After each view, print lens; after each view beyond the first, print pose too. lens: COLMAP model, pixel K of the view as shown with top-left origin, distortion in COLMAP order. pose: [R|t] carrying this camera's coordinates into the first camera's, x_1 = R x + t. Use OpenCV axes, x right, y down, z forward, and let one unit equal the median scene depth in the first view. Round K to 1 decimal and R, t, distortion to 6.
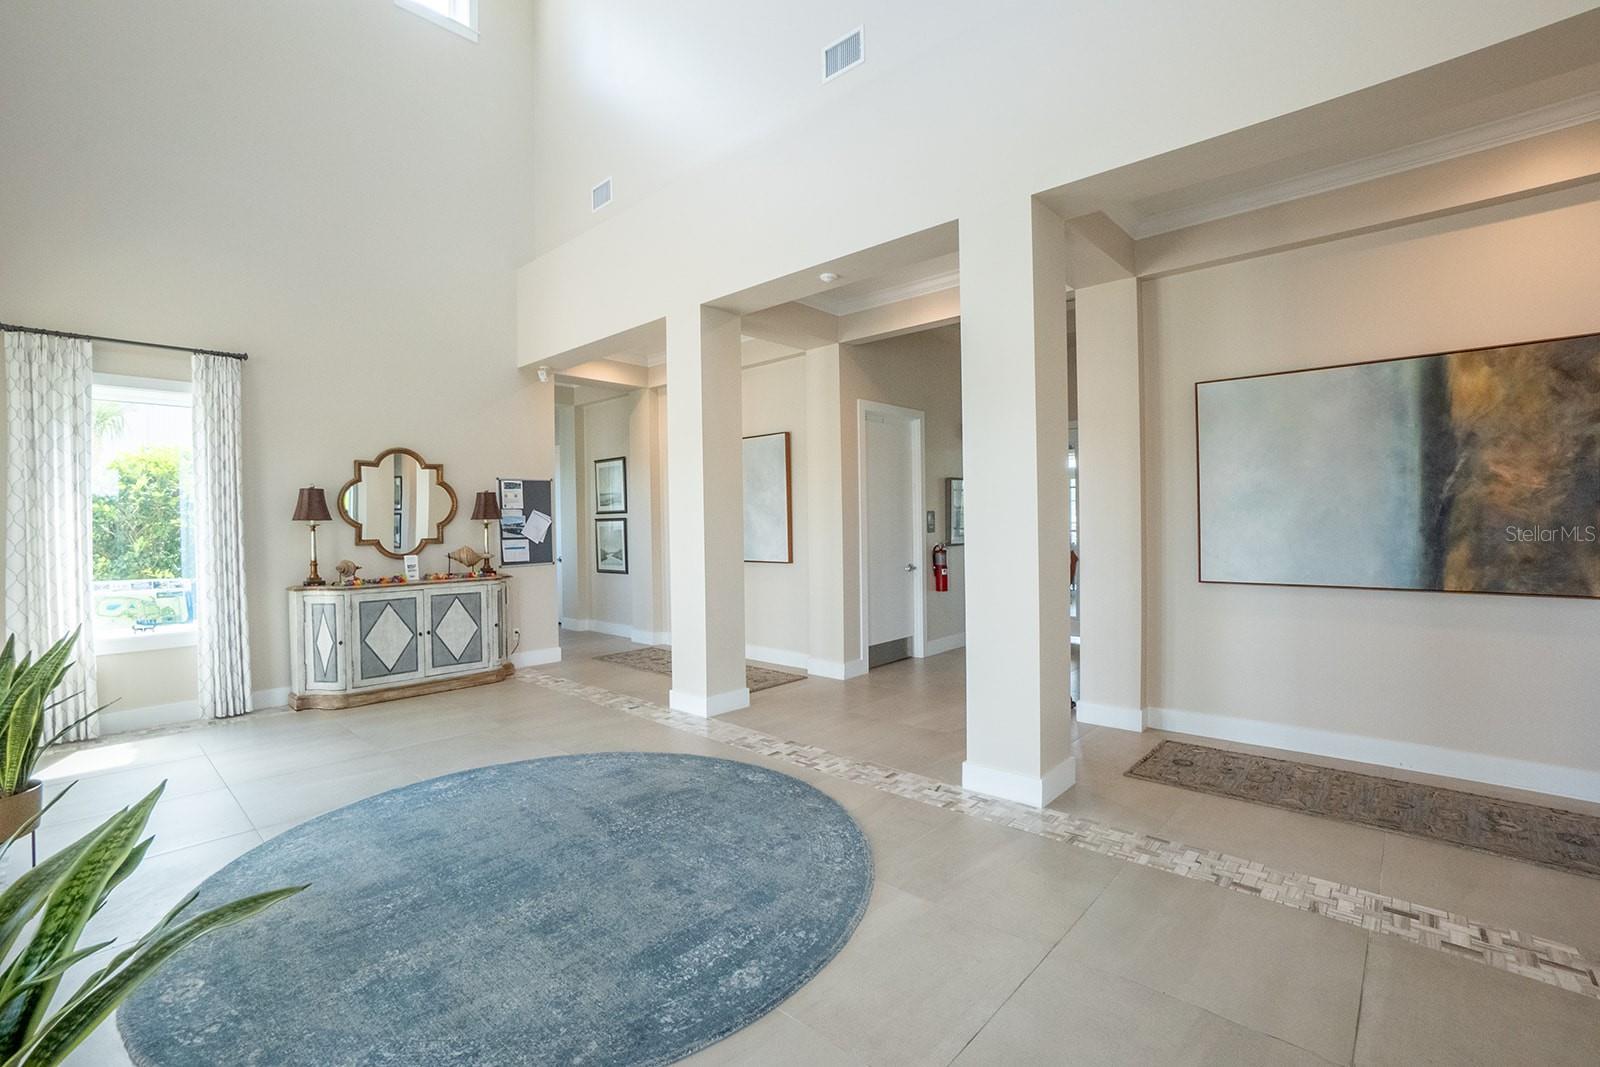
lens RADIAL K [[707.3, 0, 798.6], [0, 707.3, 529.5], [0, 0, 1]] dist [-0.066551, 0.023956]
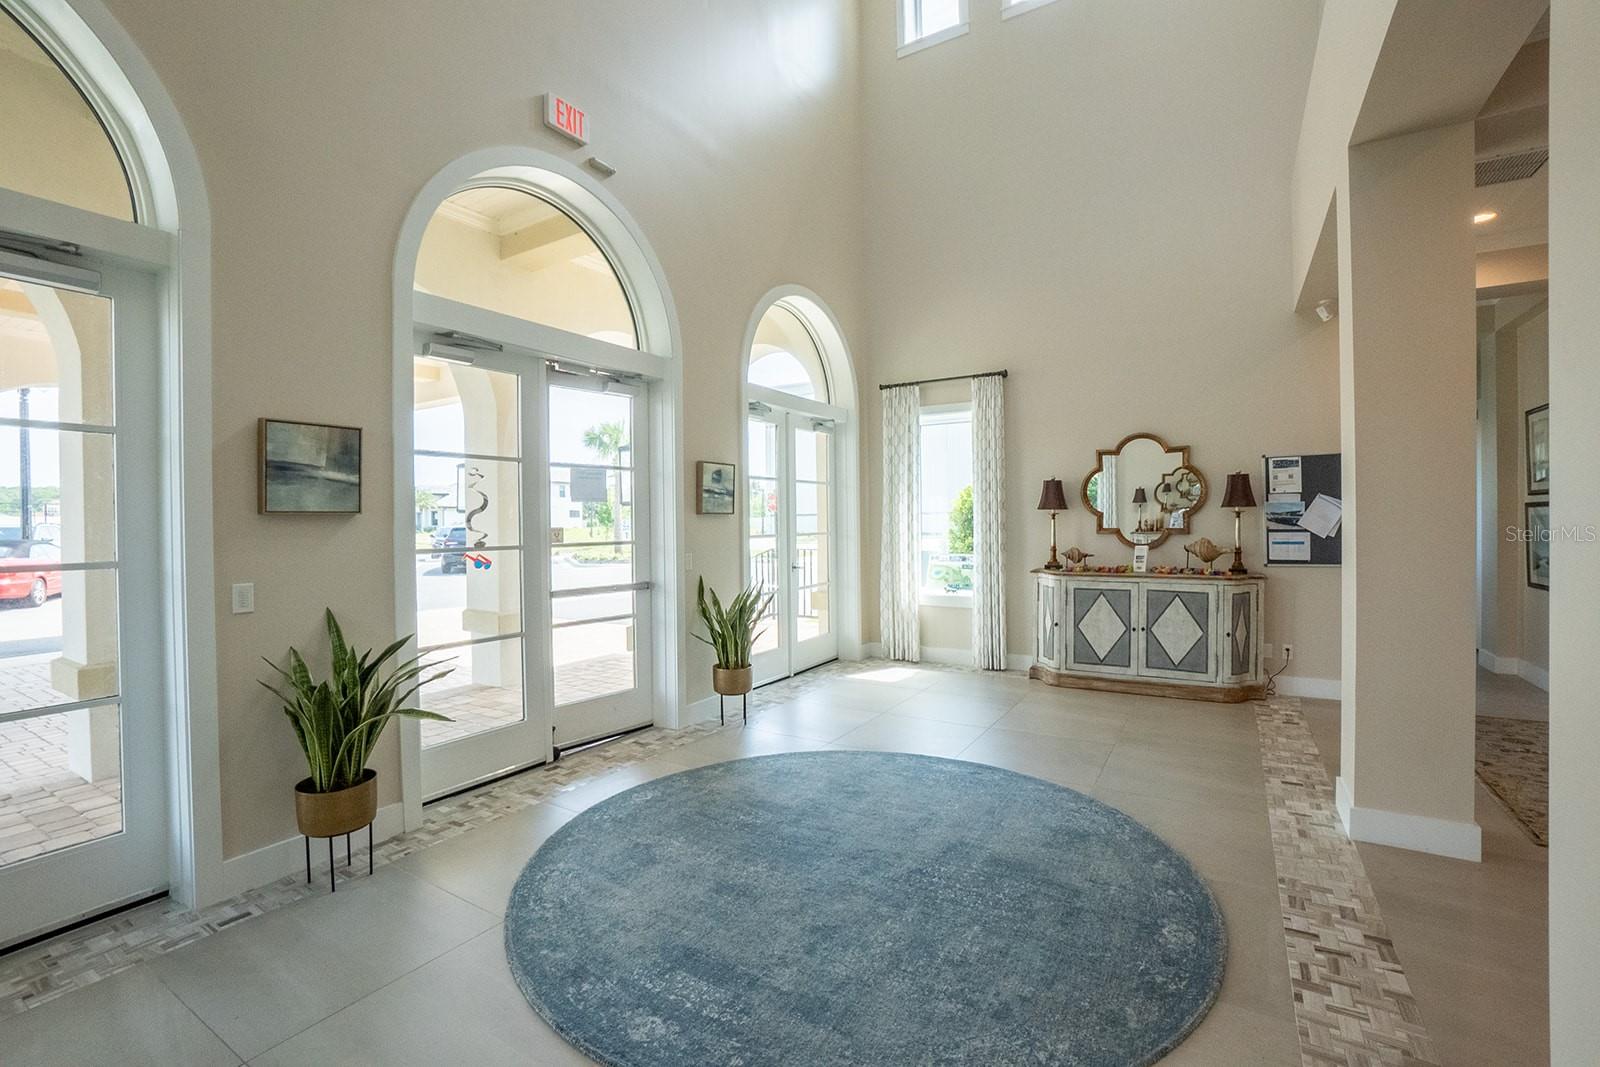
lens RADIAL K [[707.3, 0, 798.6], [0, 707.3, 529.5], [0, 0, 1]] dist [-0.066551, 0.023956]
pose [[0.187524, 0.025708, -0.981924, 0.406417], [-0.002207, 0.999666, 0.025751, -0.011908], [0.982258, -0.002662, 0.187518, 0.508887]]
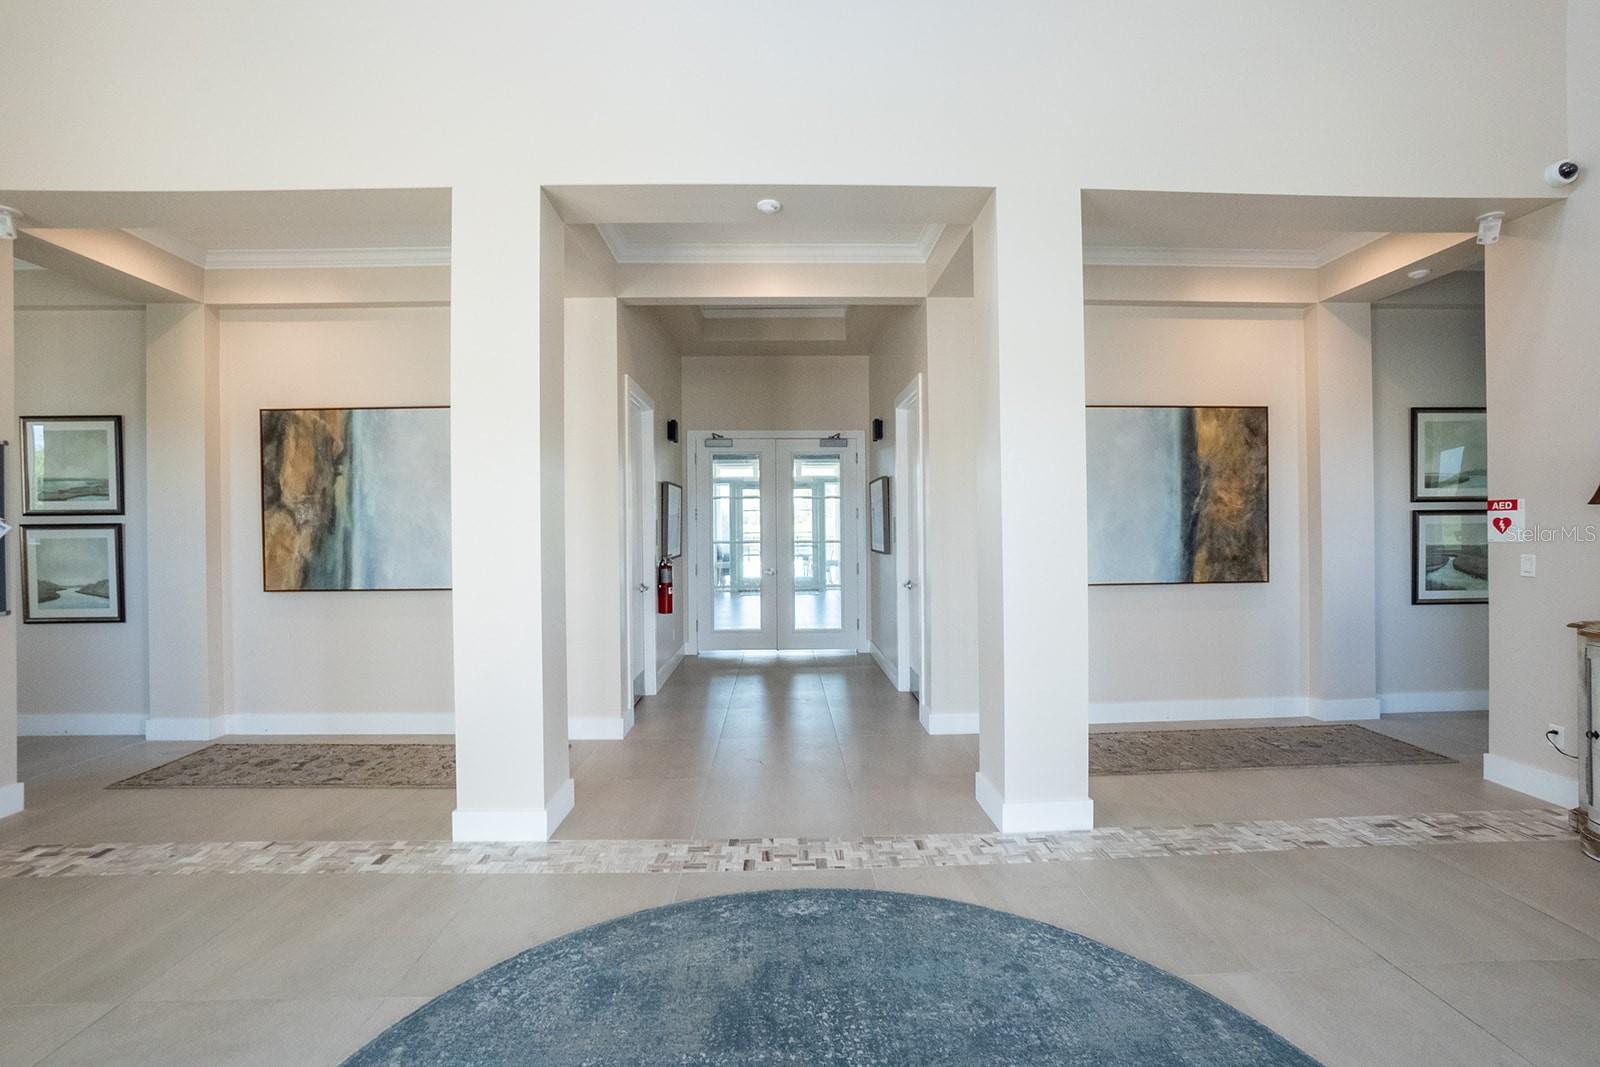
lens RADIAL K [[707.3, 0, 798.6], [0, 707.3, 529.5], [0, 0, 1]] dist [-0.066551, 0.023956]
pose [[0.717415, 0.005020, 0.696628, -0.476692], [0.006939, 0.999873, -0.014351, -0.000479], [-0.696611, 0.015129, 0.717289, 0.466214]]
